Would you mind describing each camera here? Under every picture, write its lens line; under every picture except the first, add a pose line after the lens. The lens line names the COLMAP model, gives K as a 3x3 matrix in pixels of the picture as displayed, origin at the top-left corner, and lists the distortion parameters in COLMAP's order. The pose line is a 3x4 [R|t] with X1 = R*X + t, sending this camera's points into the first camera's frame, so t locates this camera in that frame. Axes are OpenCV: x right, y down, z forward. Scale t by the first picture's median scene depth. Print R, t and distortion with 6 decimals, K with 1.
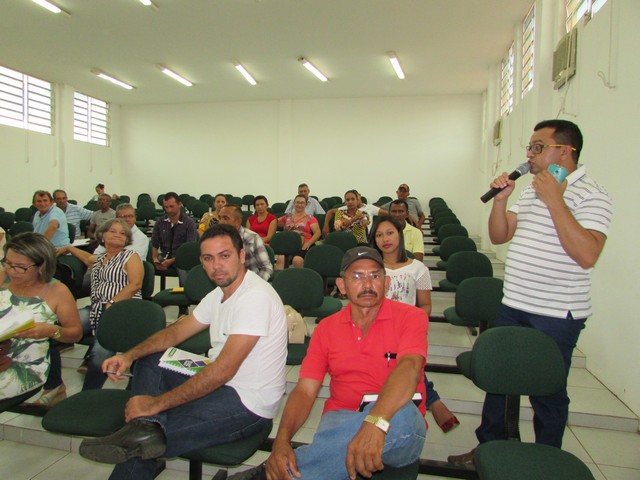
lens RADIAL K [[442.6, 0, 313.0], [0, 442.6, 251.3], [0, 0, 1]] dist [-0.022459, 0.000831]
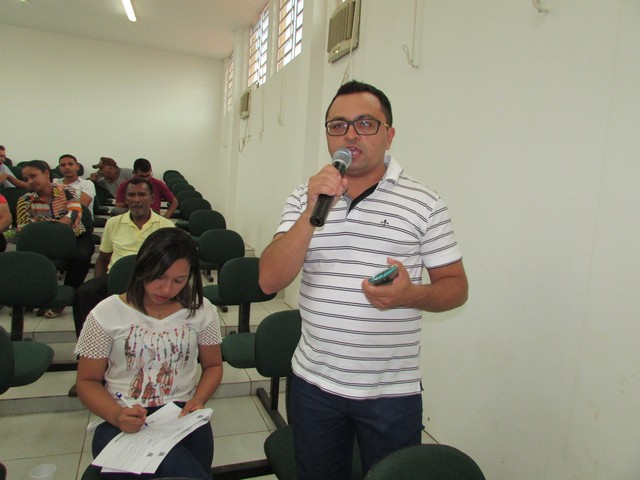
lens RADIAL K [[456.5, 0, 321.2], [0, 456.5, 237.2], [0, 0, 1]] dist [-0.024113, 0.003607]
pose [[0.823231, -0.016897, 0.567455, 0.012753], [-0.000958, 0.999514, 0.031152, -0.030802], [-0.567706, -0.026190, 0.822815, 0.156594]]
